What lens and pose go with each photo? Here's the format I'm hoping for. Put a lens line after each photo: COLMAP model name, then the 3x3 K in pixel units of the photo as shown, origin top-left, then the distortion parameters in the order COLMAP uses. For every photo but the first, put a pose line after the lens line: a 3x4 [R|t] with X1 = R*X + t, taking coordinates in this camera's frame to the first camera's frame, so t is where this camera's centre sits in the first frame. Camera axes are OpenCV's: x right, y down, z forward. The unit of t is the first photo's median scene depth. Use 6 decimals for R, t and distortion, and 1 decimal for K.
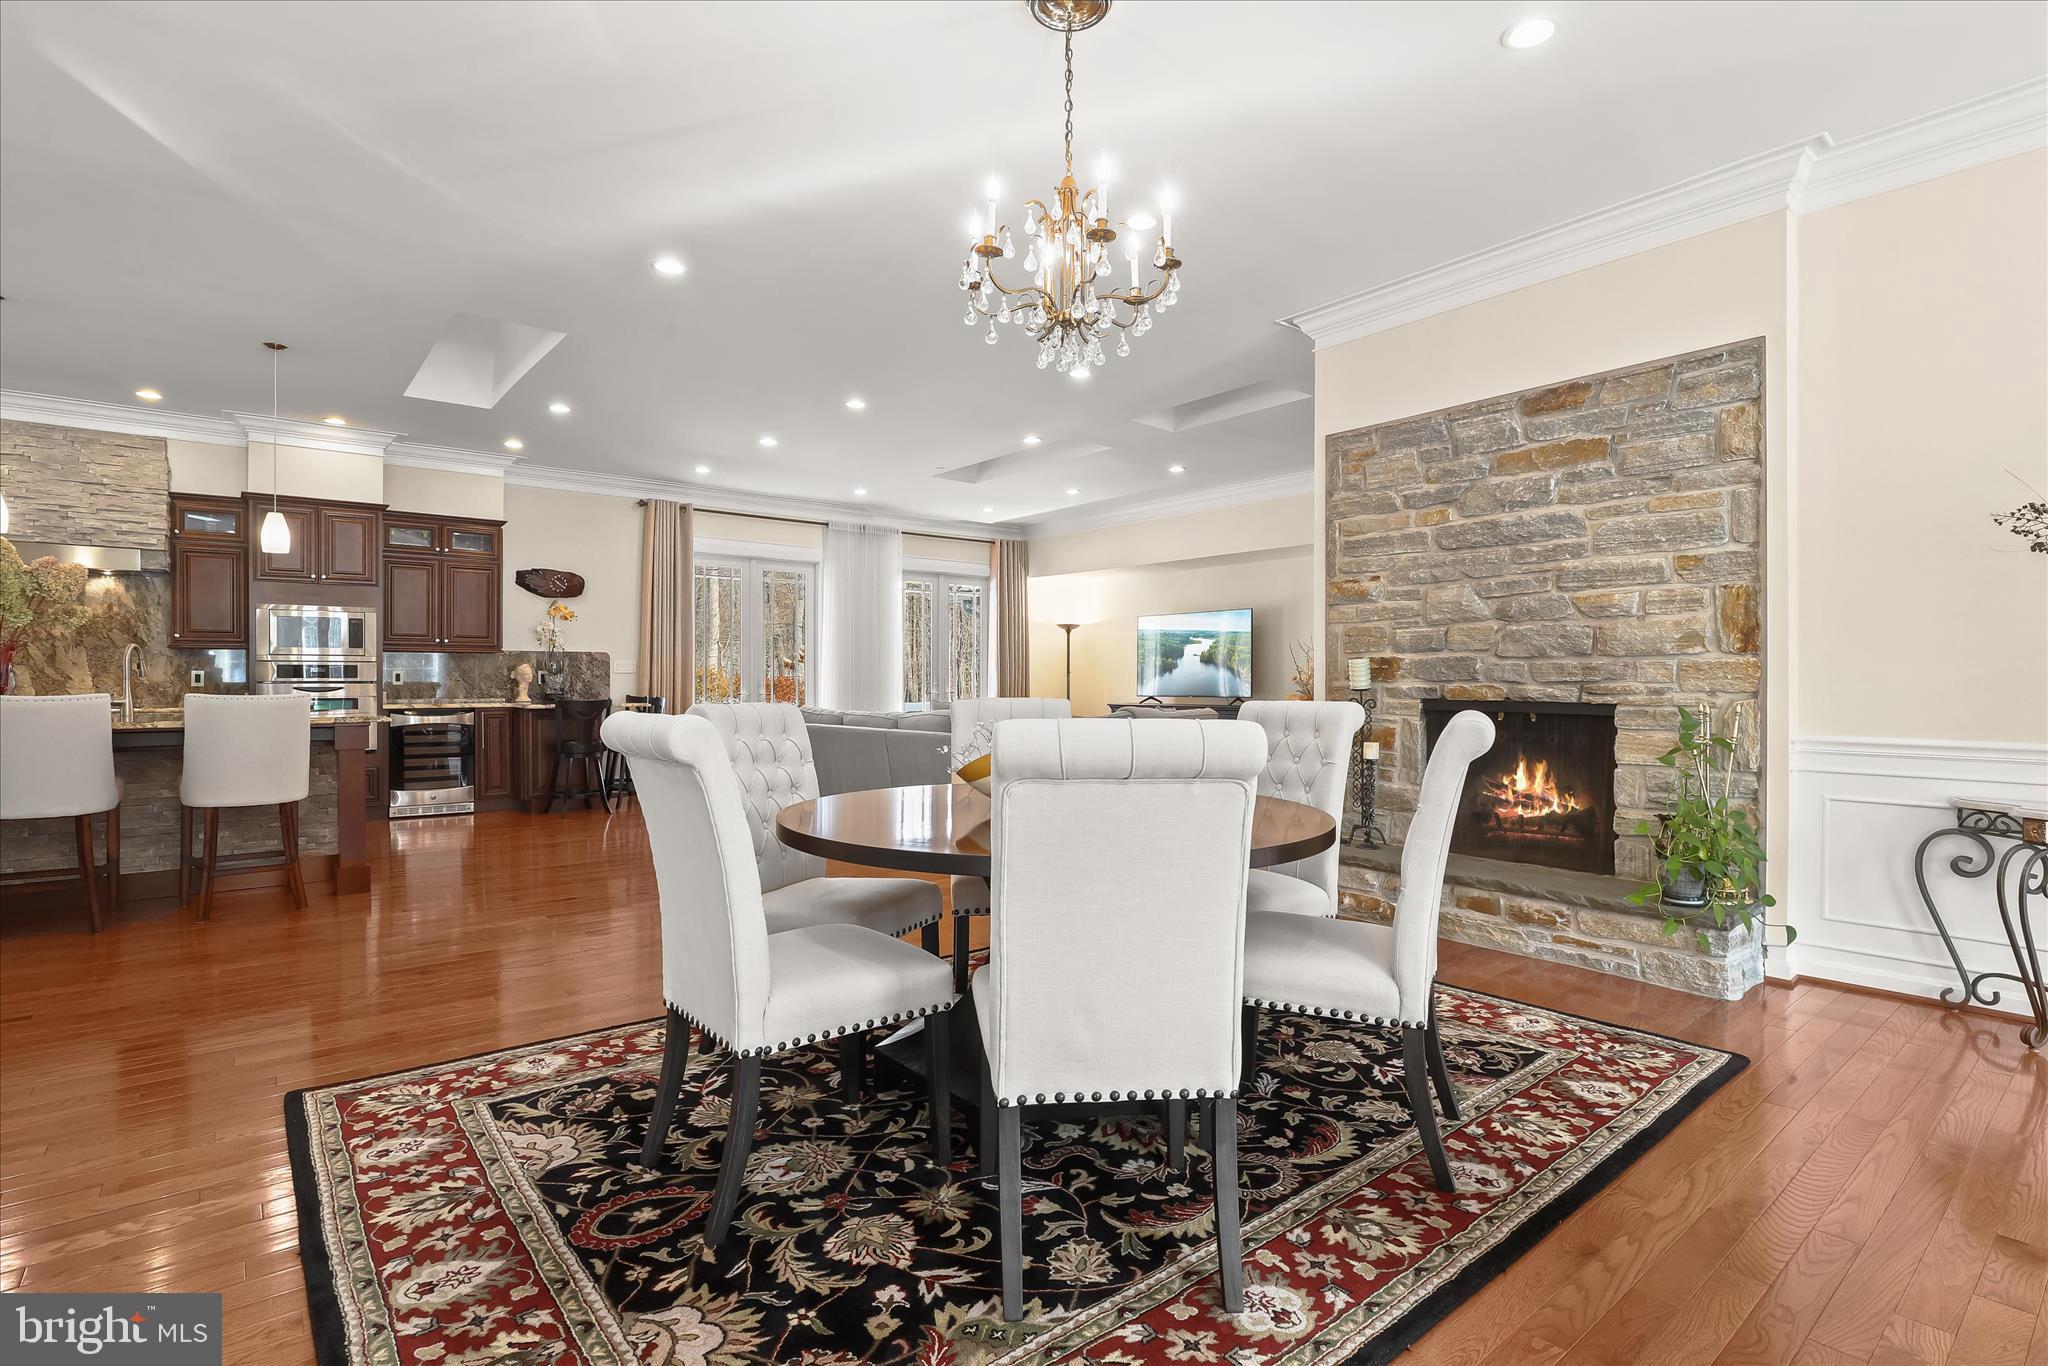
lens RADIAL K [[983.4, 0, 1027.6], [0, 983.4, 675.5], [0, 0, 1]] dist [-0.015967, 0.000986]
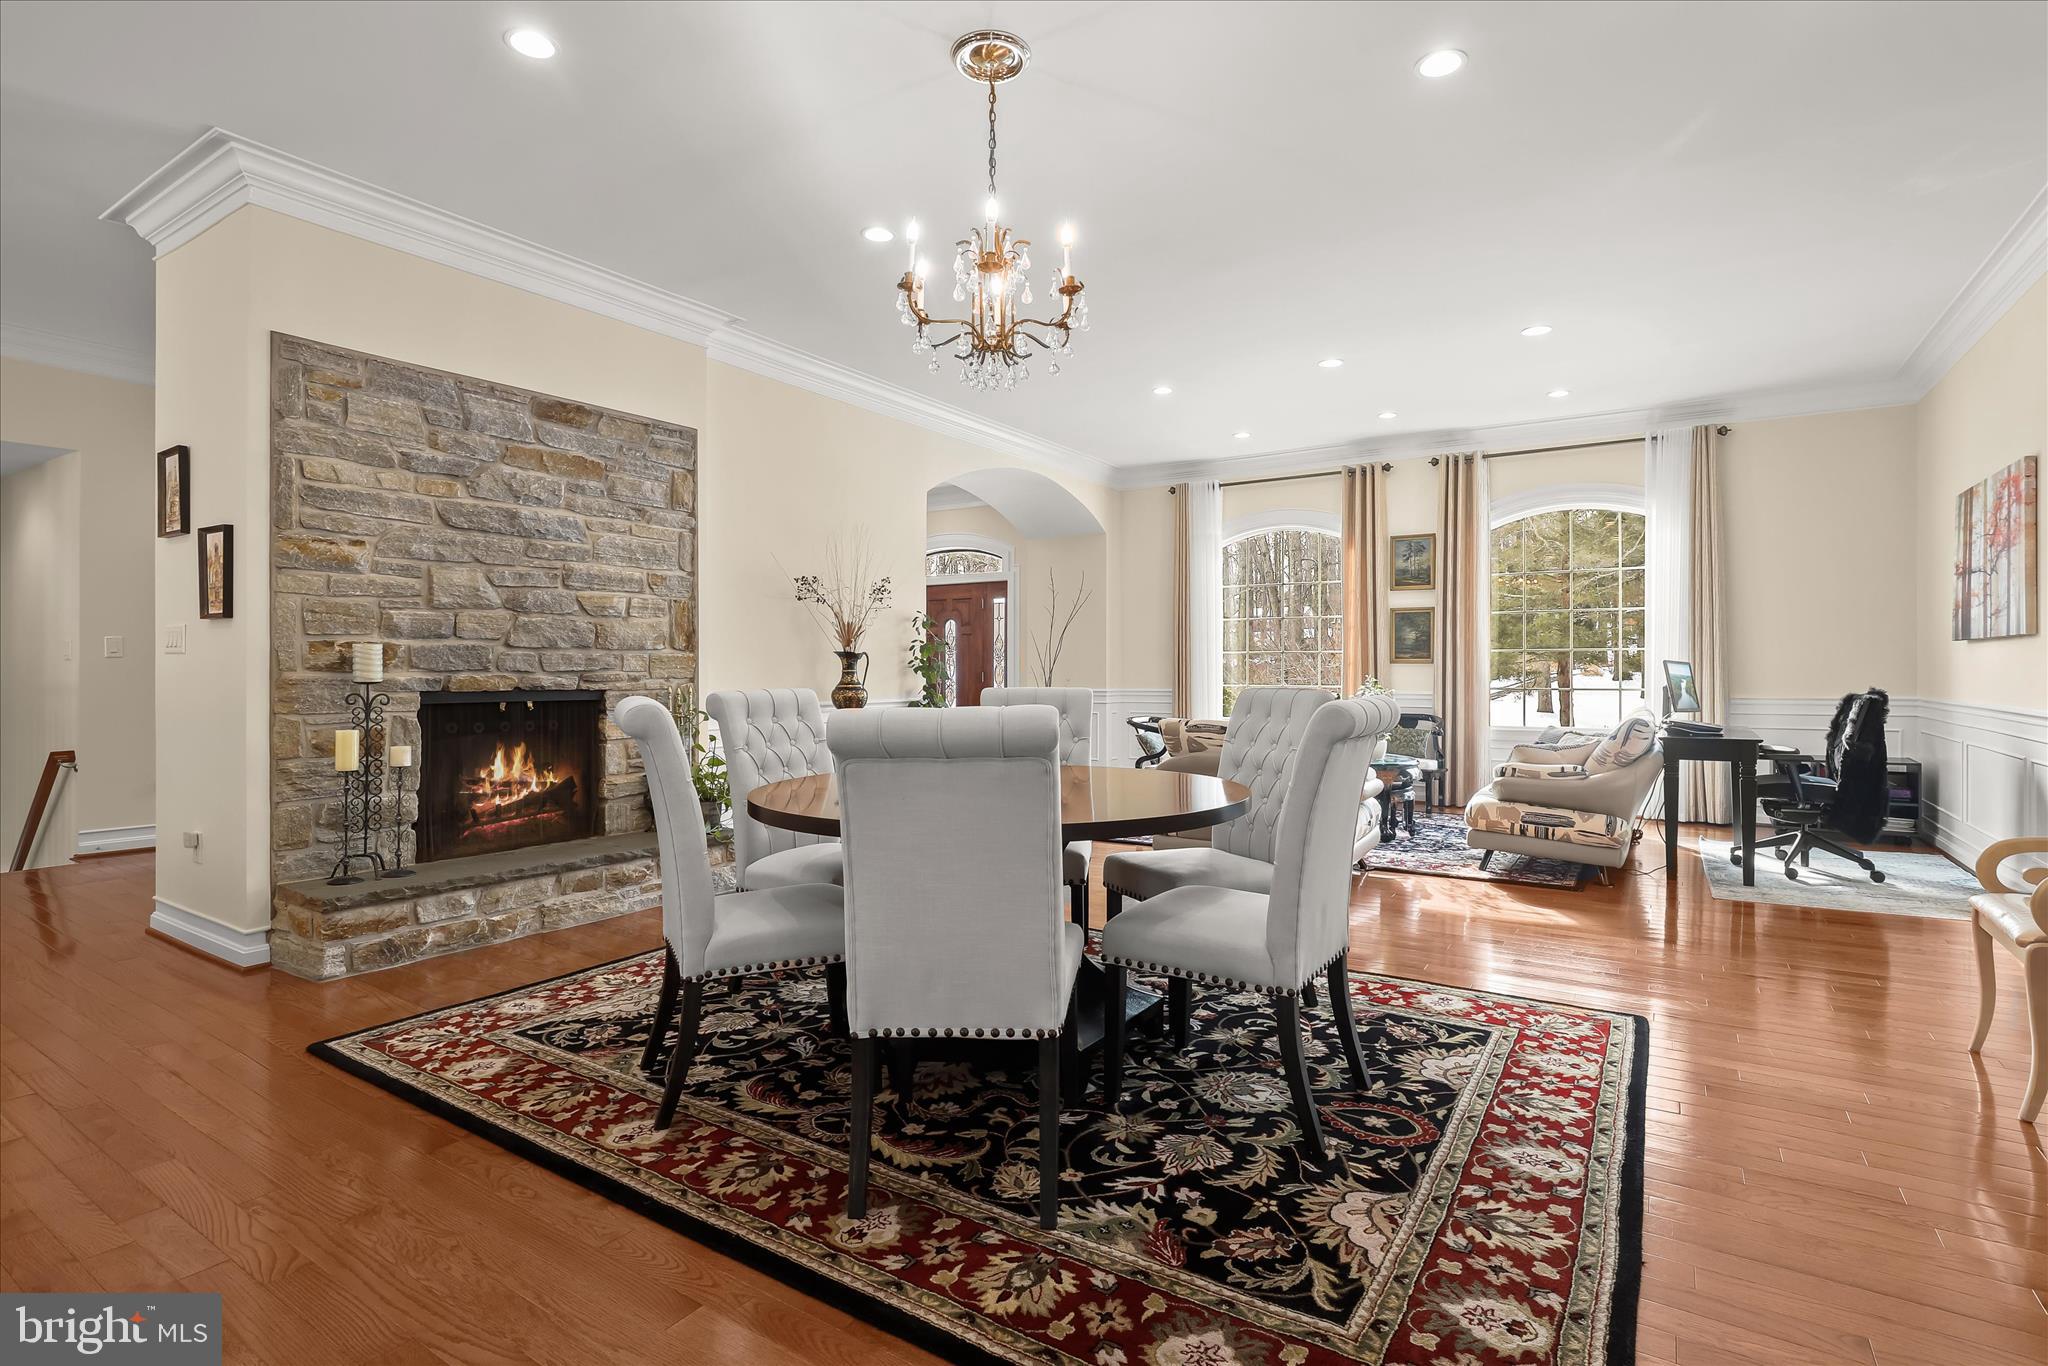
lens RADIAL K [[983.4, 0, 1027.6], [0, 983.4, 675.5], [0, 0, 1]] dist [-0.015967, 0.000986]
pose [[-0.301707, -0.008387, 0.953364, -0.711784], [-0.003368, 0.999964, 0.007731, 0.000762], [-0.953395, -0.000879, -0.301725, 0.900017]]
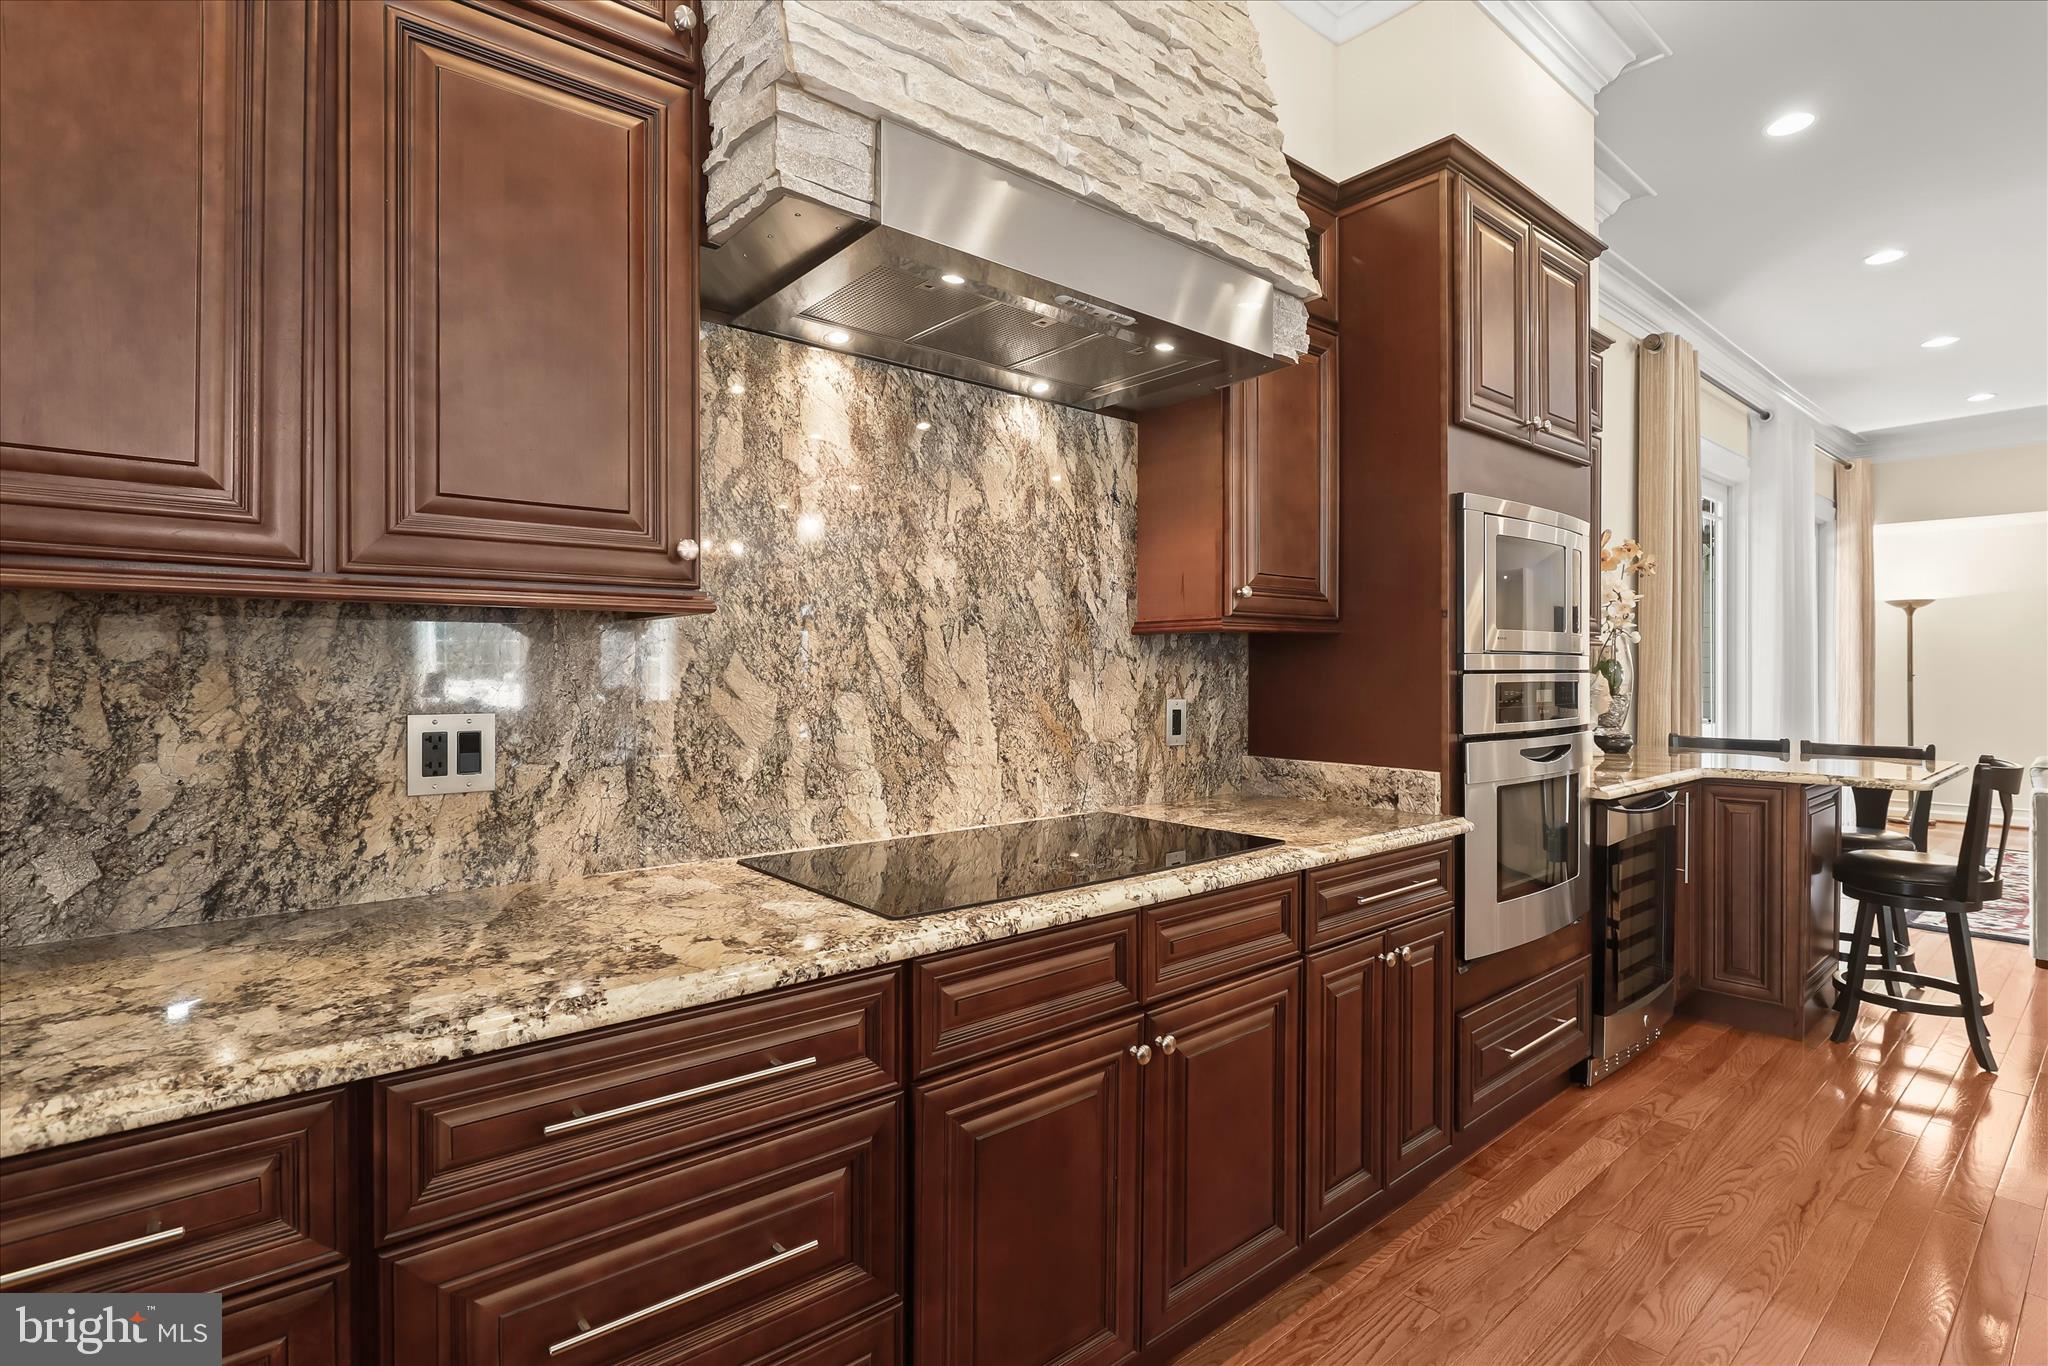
lens RADIAL K [[983.4, 0, 1027.6], [0, 983.4, 675.5], [0, 0, 1]] dist [-0.015967, 0.000986]
pose [[0.999902, -0.001790, 0.013907, -1.720388], [0.001684, 0.999969, 0.007634, -0.030558], [-0.013920, -0.007610, 0.999874, 1.238340]]
